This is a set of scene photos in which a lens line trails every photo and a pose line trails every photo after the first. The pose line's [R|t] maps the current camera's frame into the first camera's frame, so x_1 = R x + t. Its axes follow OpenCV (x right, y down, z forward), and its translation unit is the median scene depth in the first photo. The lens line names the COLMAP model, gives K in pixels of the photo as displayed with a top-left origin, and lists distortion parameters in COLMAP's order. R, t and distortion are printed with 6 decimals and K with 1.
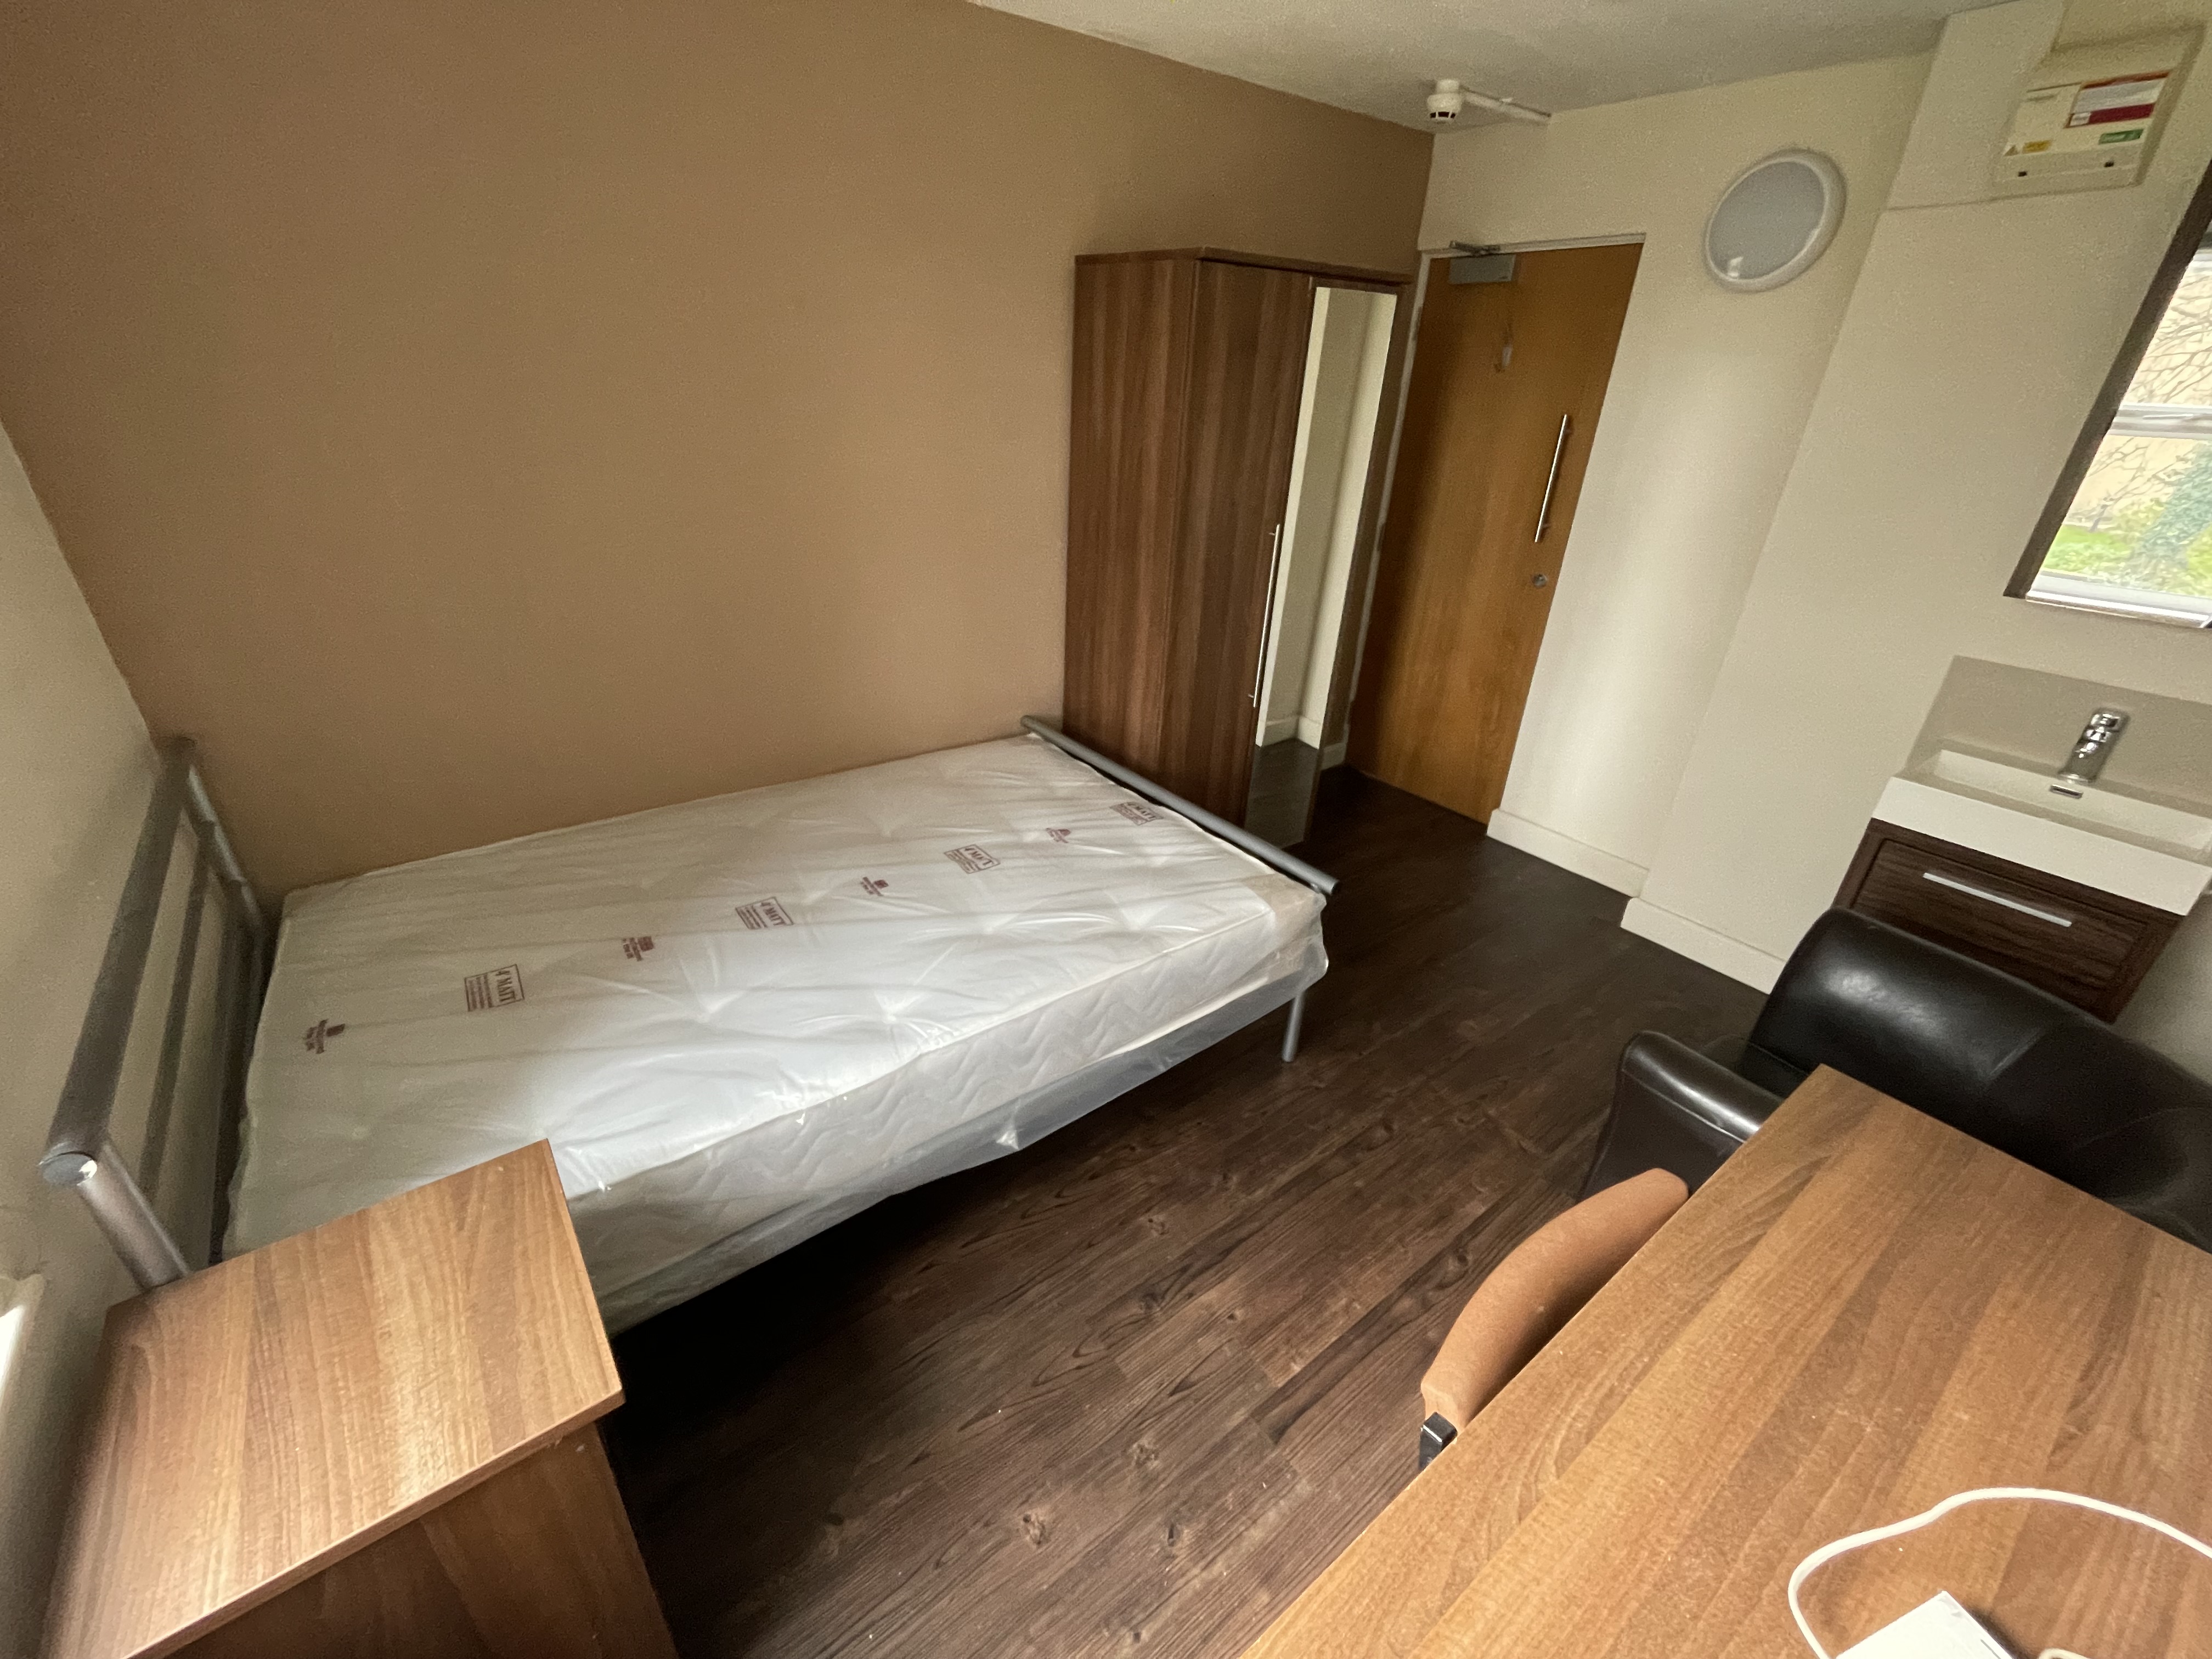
lens RADIAL K [[903.2, 0, 1099.2], [0, 903.2, 831.7], [0, 0, 1]] dist [-0.002856, 0.000453]
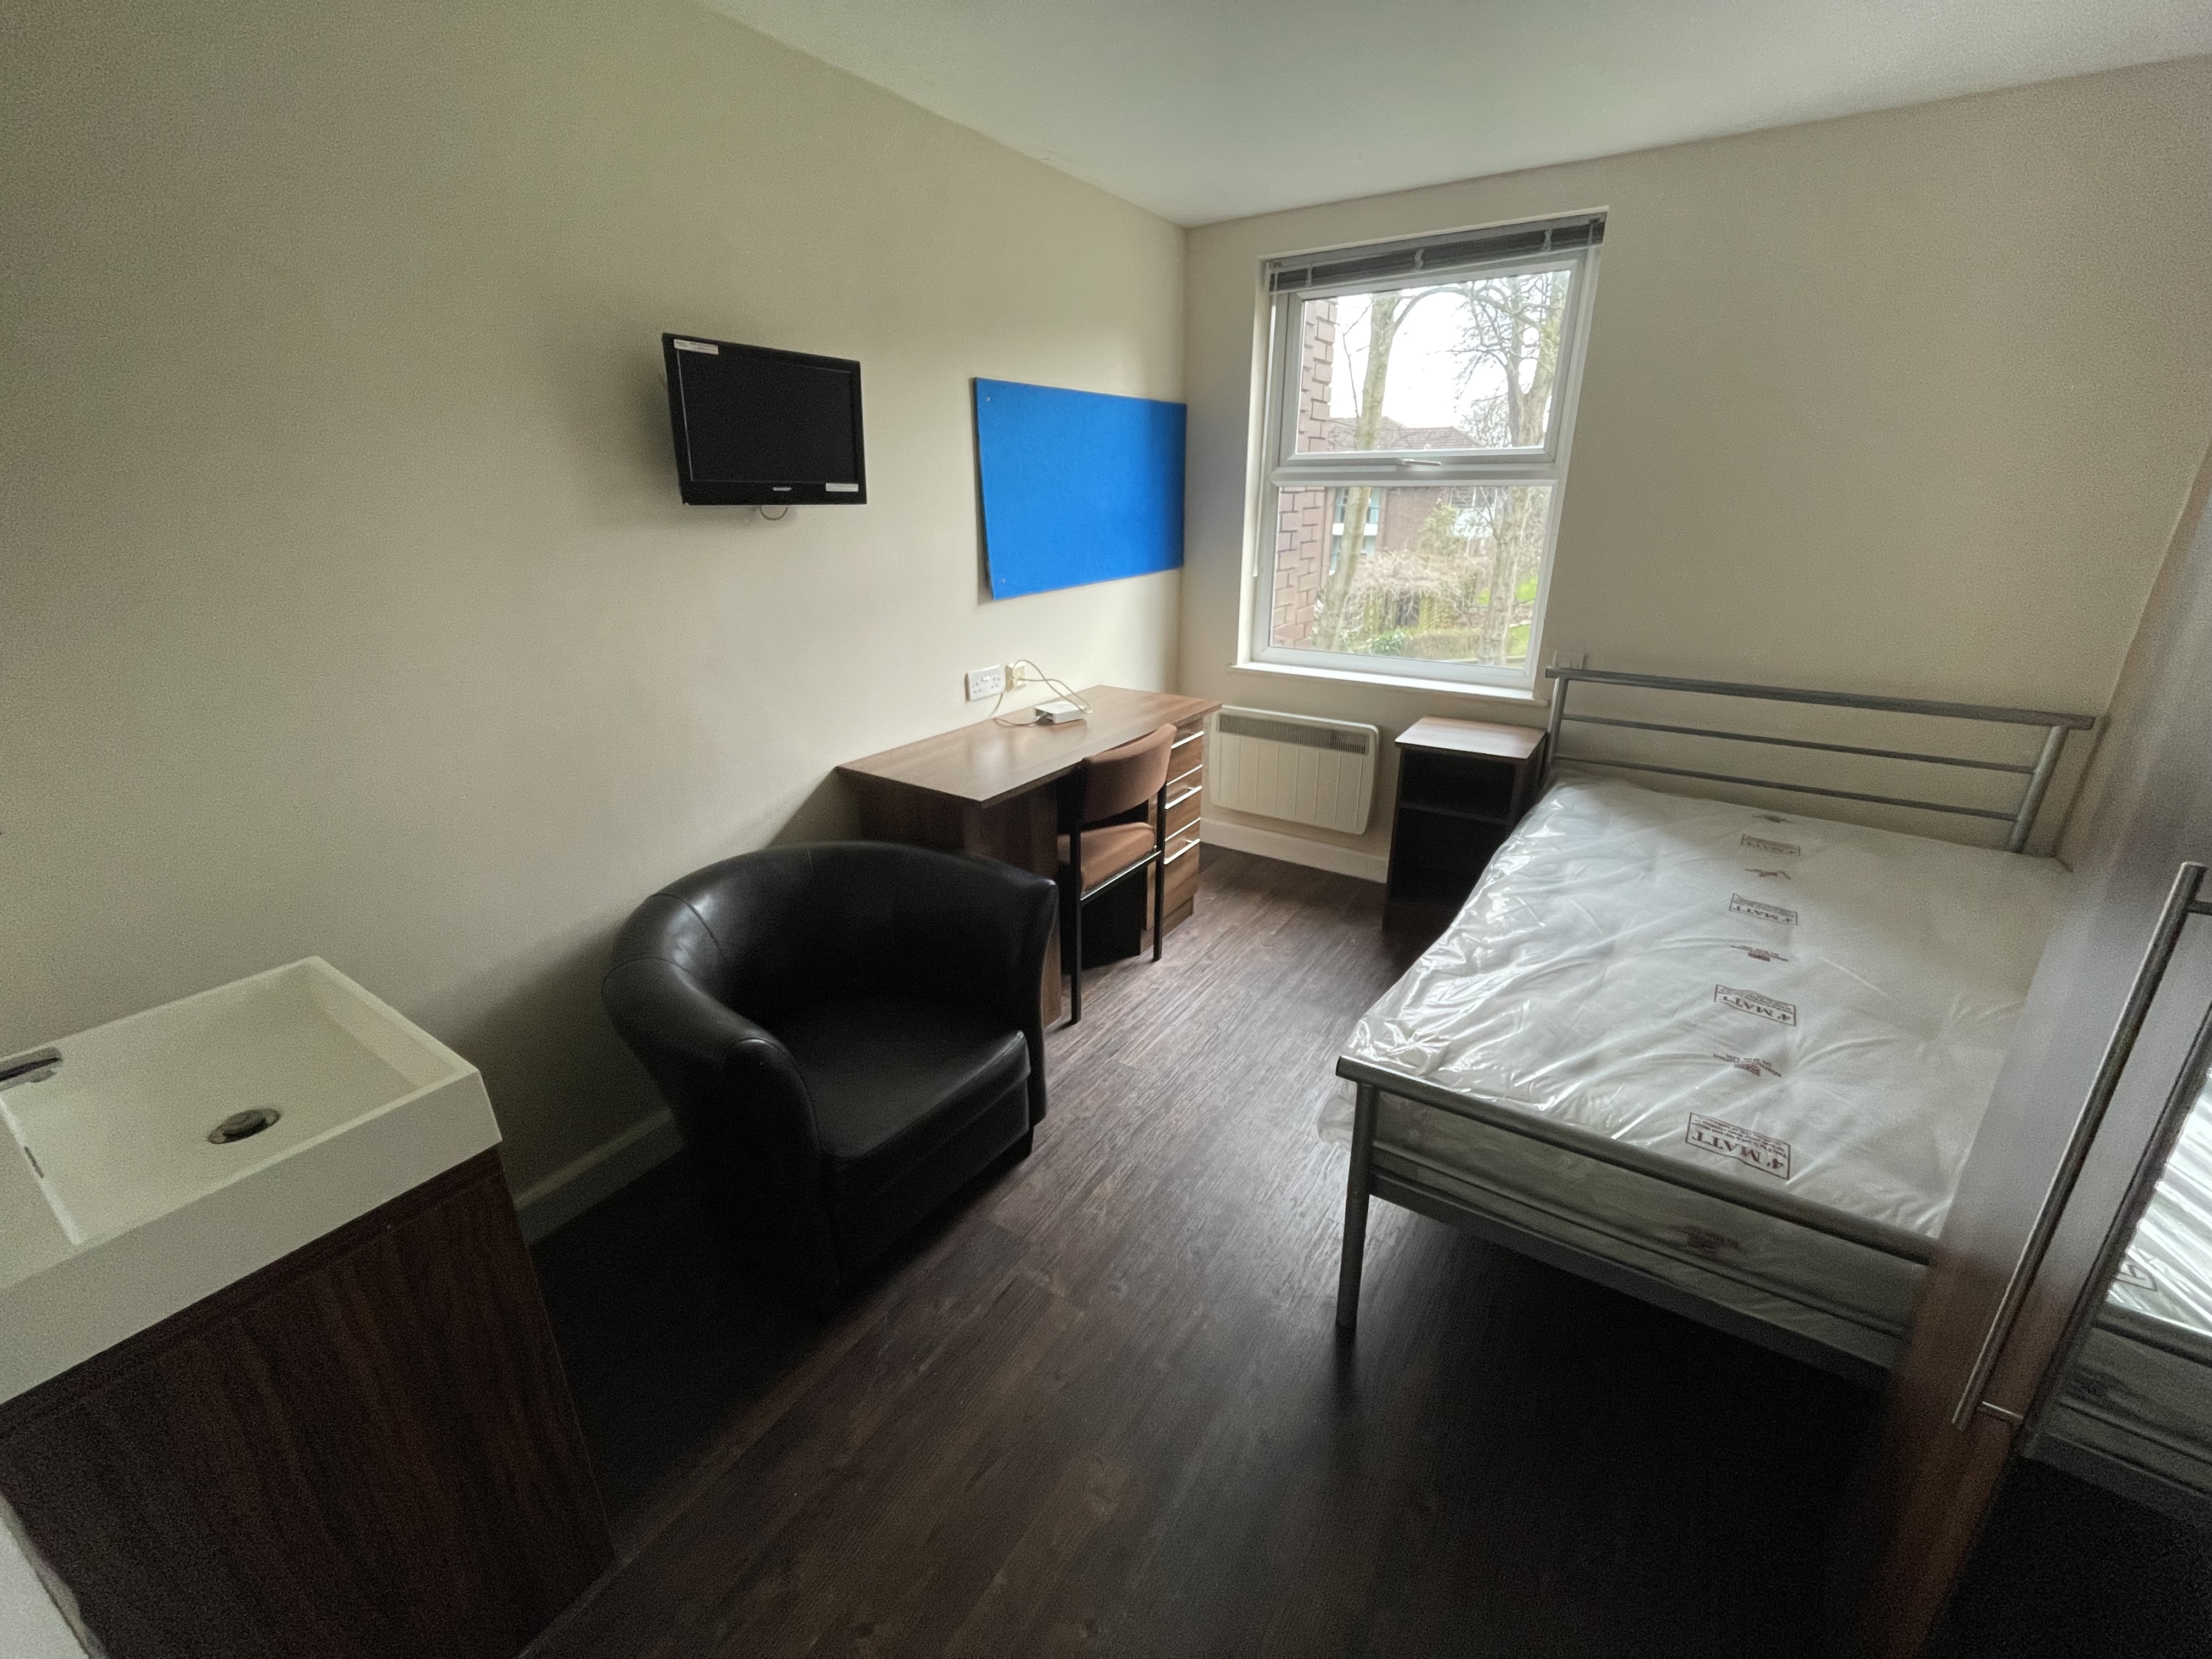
lens RADIAL K [[903.2, 0, 1113.0], [0, 903.2, 829.0], [0, 0, 1]] dist [-0.002856, 0.000453]
pose [[-0.943261, 0.060332, -0.326524, 0.651779], [-0.198253, 0.686522, 0.699559, -0.530318], [0.266372, 0.724602, -0.635609, 1.326016]]
